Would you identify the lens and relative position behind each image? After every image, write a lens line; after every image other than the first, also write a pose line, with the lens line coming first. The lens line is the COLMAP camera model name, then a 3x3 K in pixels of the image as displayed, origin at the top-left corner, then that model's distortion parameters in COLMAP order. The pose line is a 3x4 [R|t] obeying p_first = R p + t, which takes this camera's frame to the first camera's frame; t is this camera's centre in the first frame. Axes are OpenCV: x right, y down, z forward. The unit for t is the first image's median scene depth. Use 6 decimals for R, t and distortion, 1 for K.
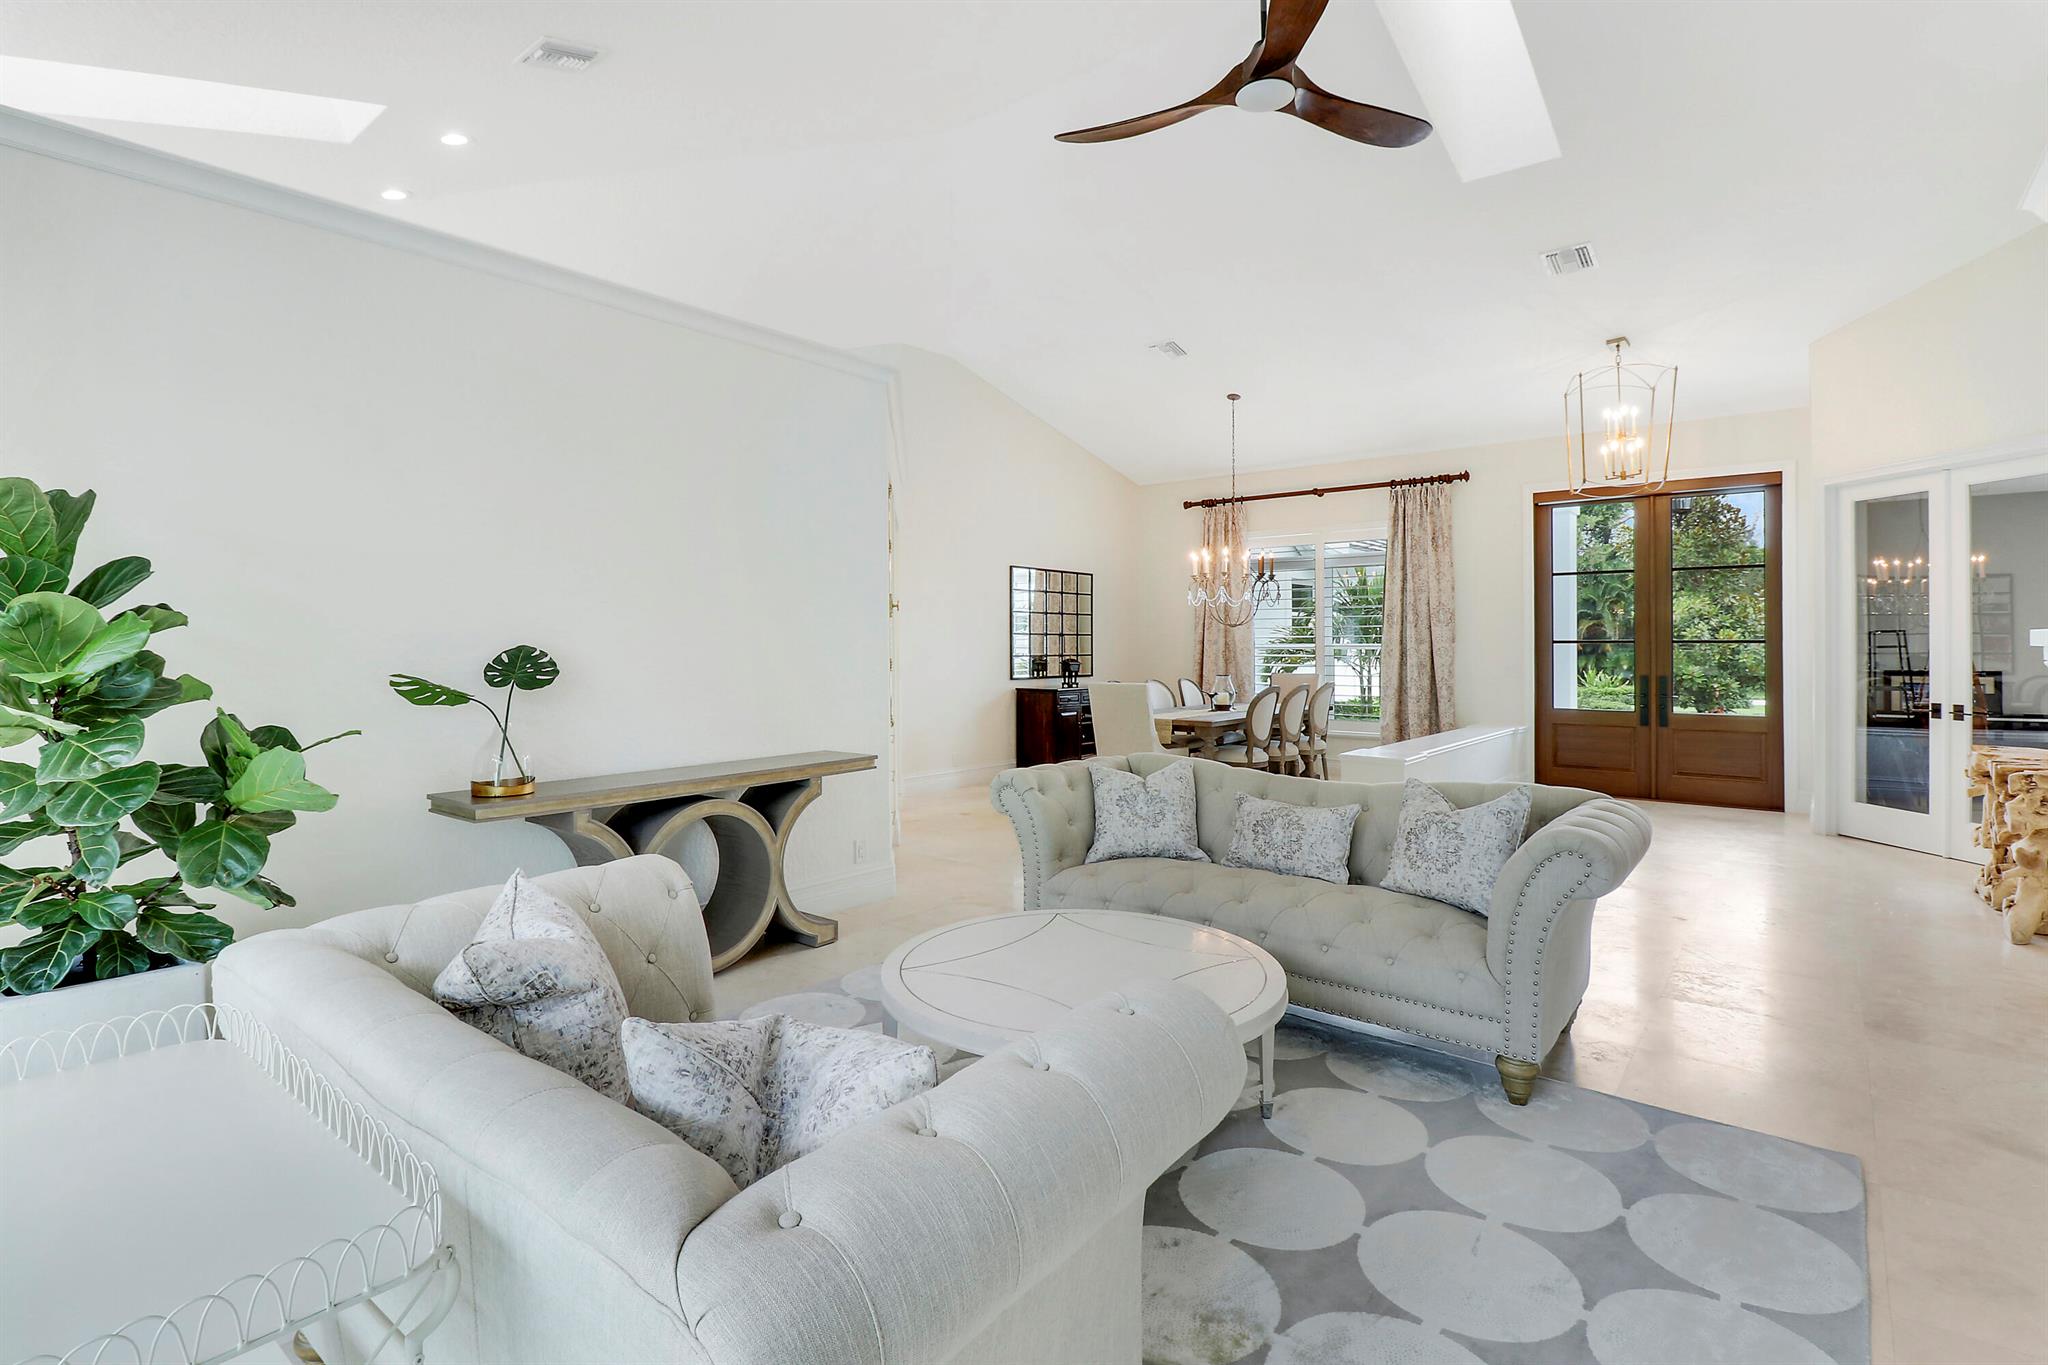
lens RADIAL K [[980.0, 0, 1024.2], [0, 980.0, 640.4], [0, 0, 1]] dist [0.003756, -0.011360]
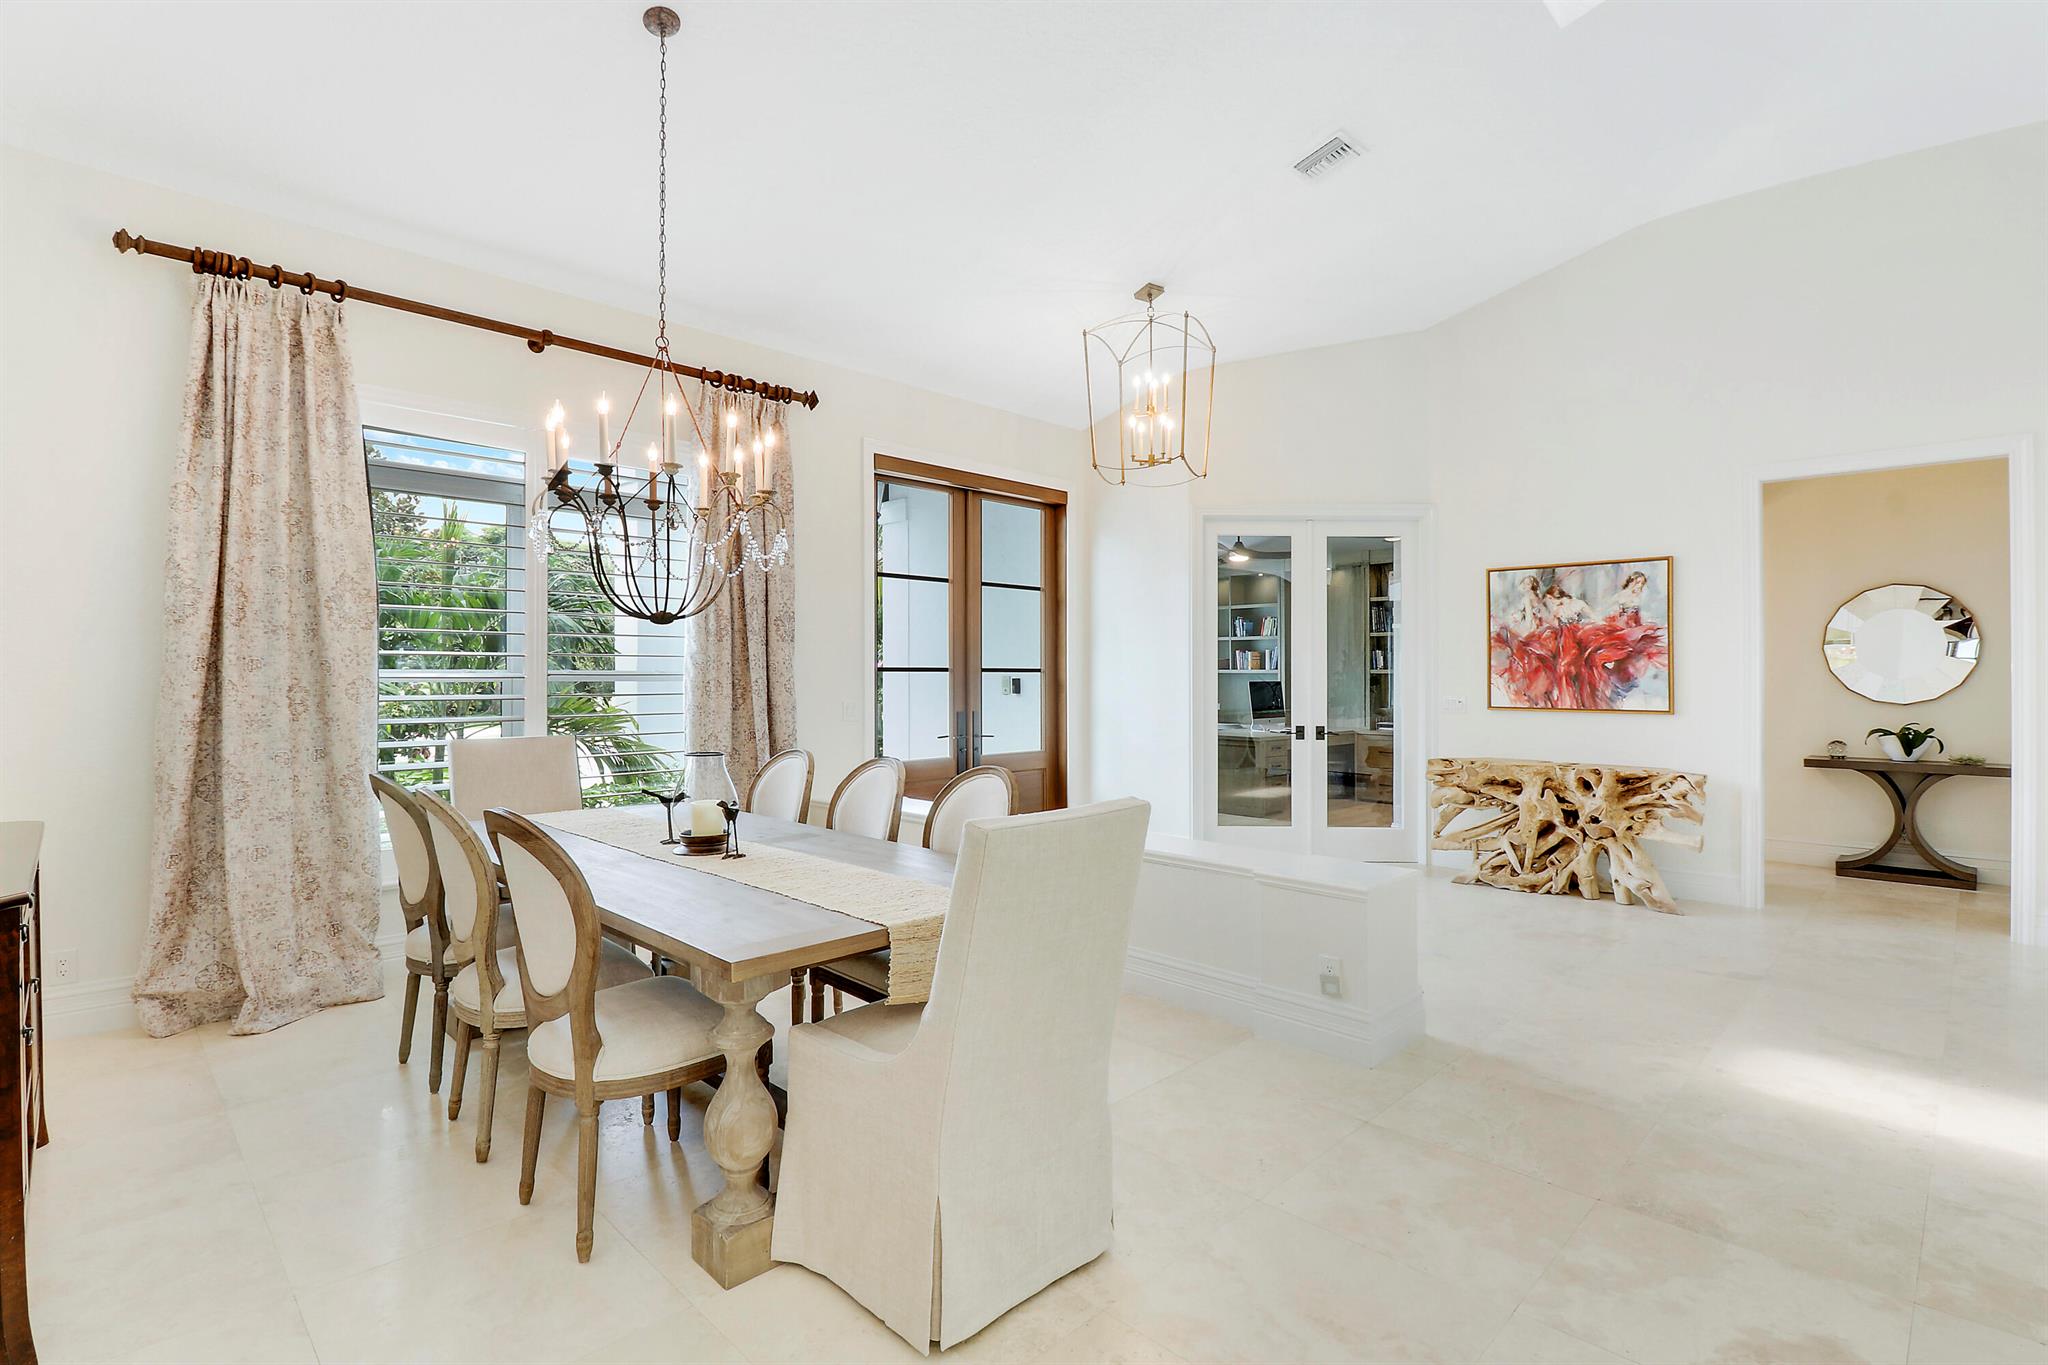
lens RADIAL K [[970.0, 0, 1014.8], [0, 970.0, 642.8], [0, 0, 1]] dist [0.001933, -0.012140]
pose [[0.099517, 0.035748, 0.994394, -0.139221], [-0.003958, 0.999361, -0.035531, 0.006480], [-0.995028, -0.000400, 0.099595, 0.804179]]
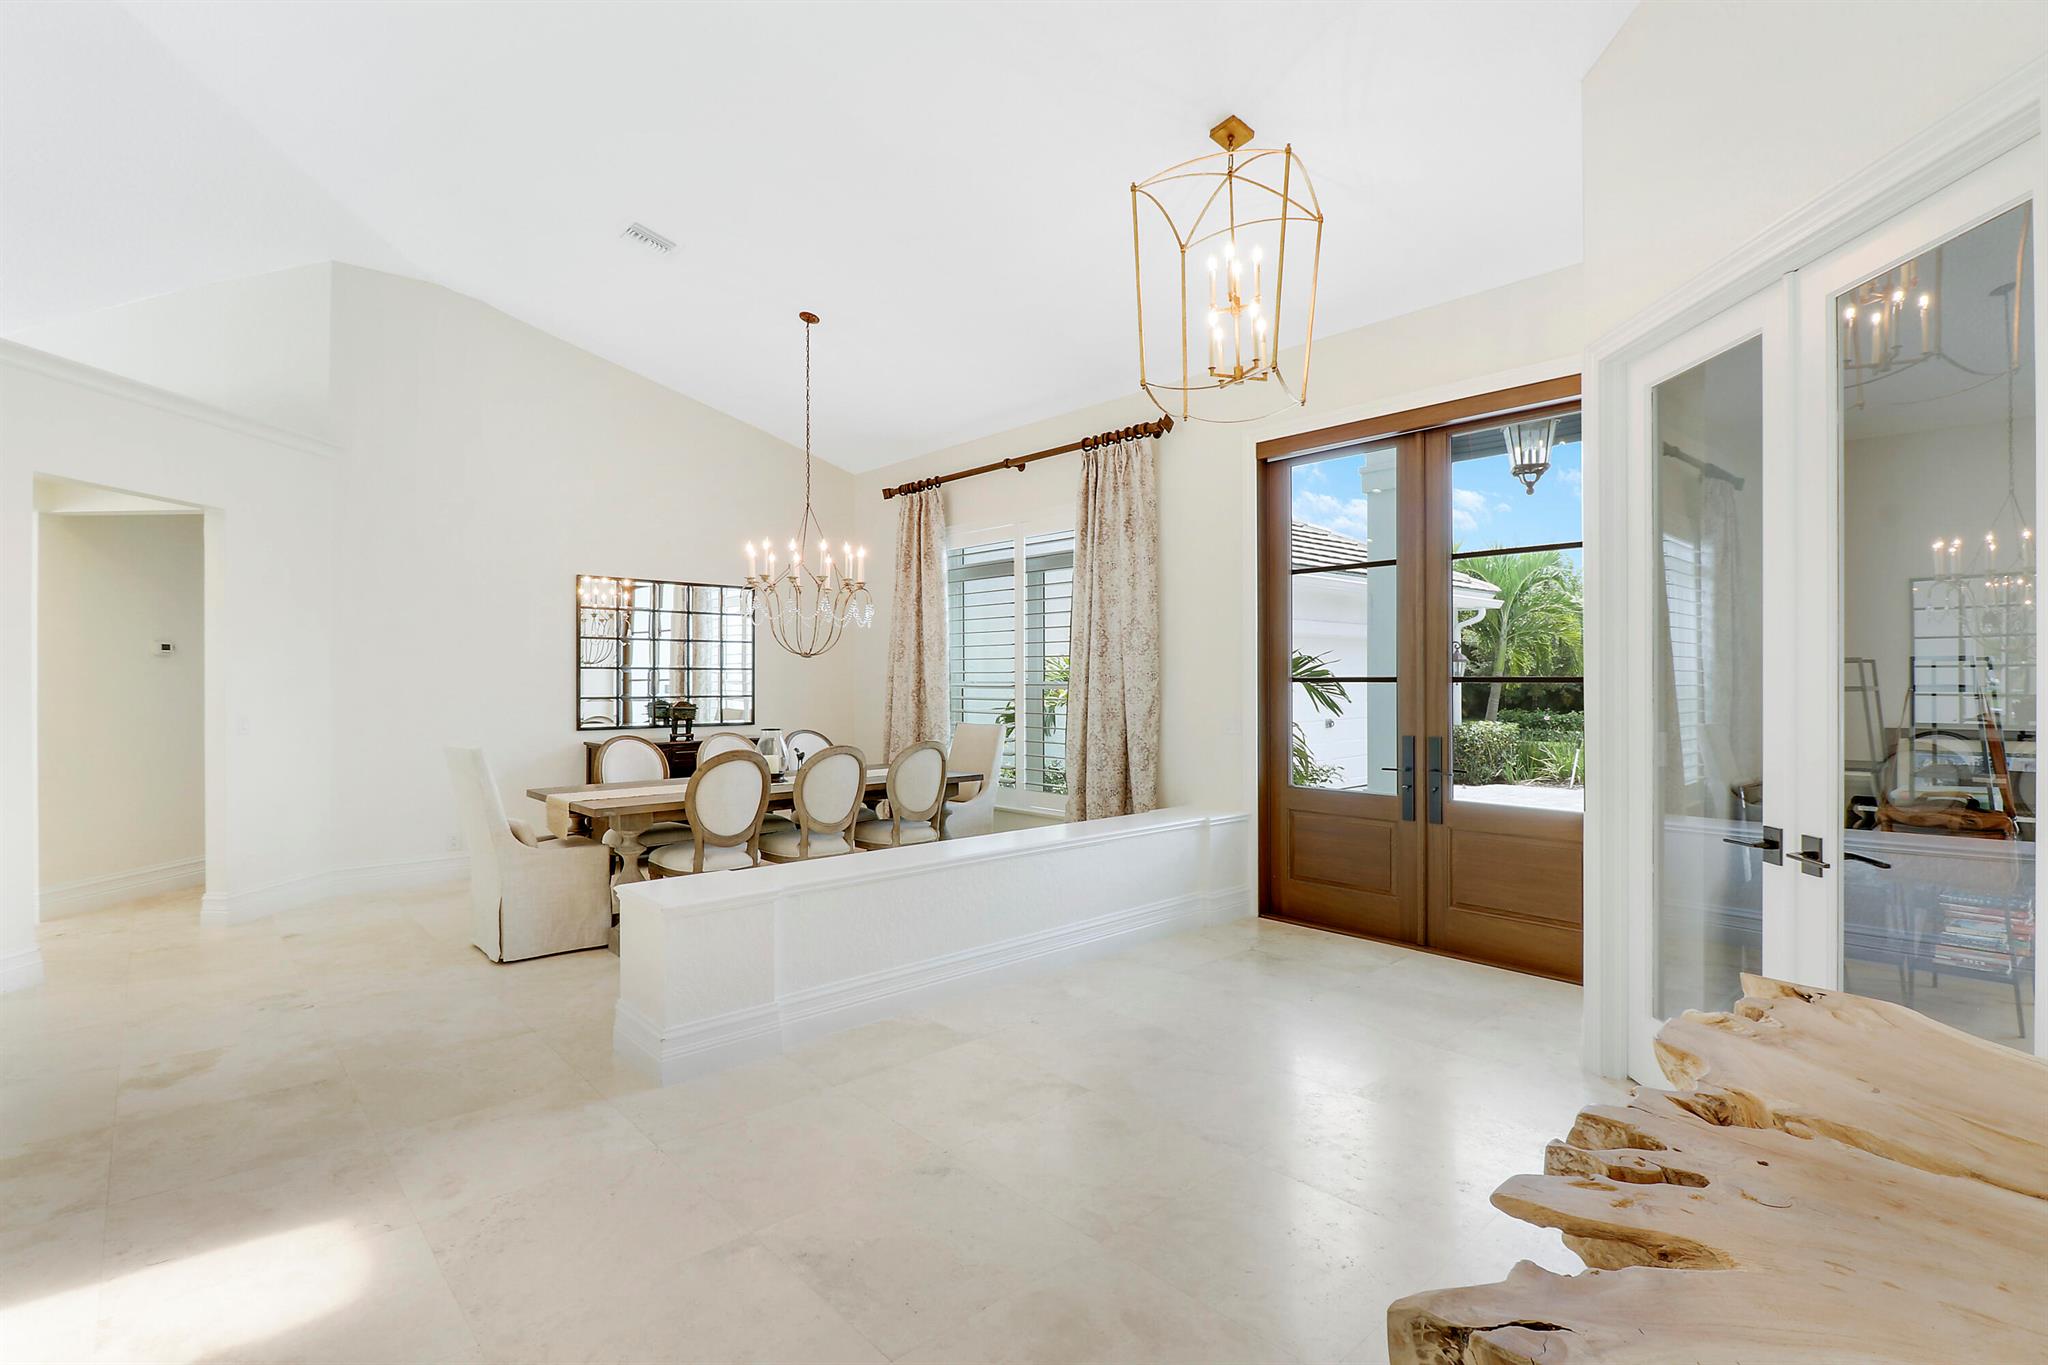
lens RADIAL K [[955.9, 0, 1022.9], [0, 955.9, 666.4], [0, 0, 1]] dist [0.000909, -0.013123]
pose [[0.989651, -0.002091, -0.143483, 0.442423], [0.000909, 0.999965, -0.008305, -0.001675], [0.143496, 0.008089, 0.989618, 0.357289]]
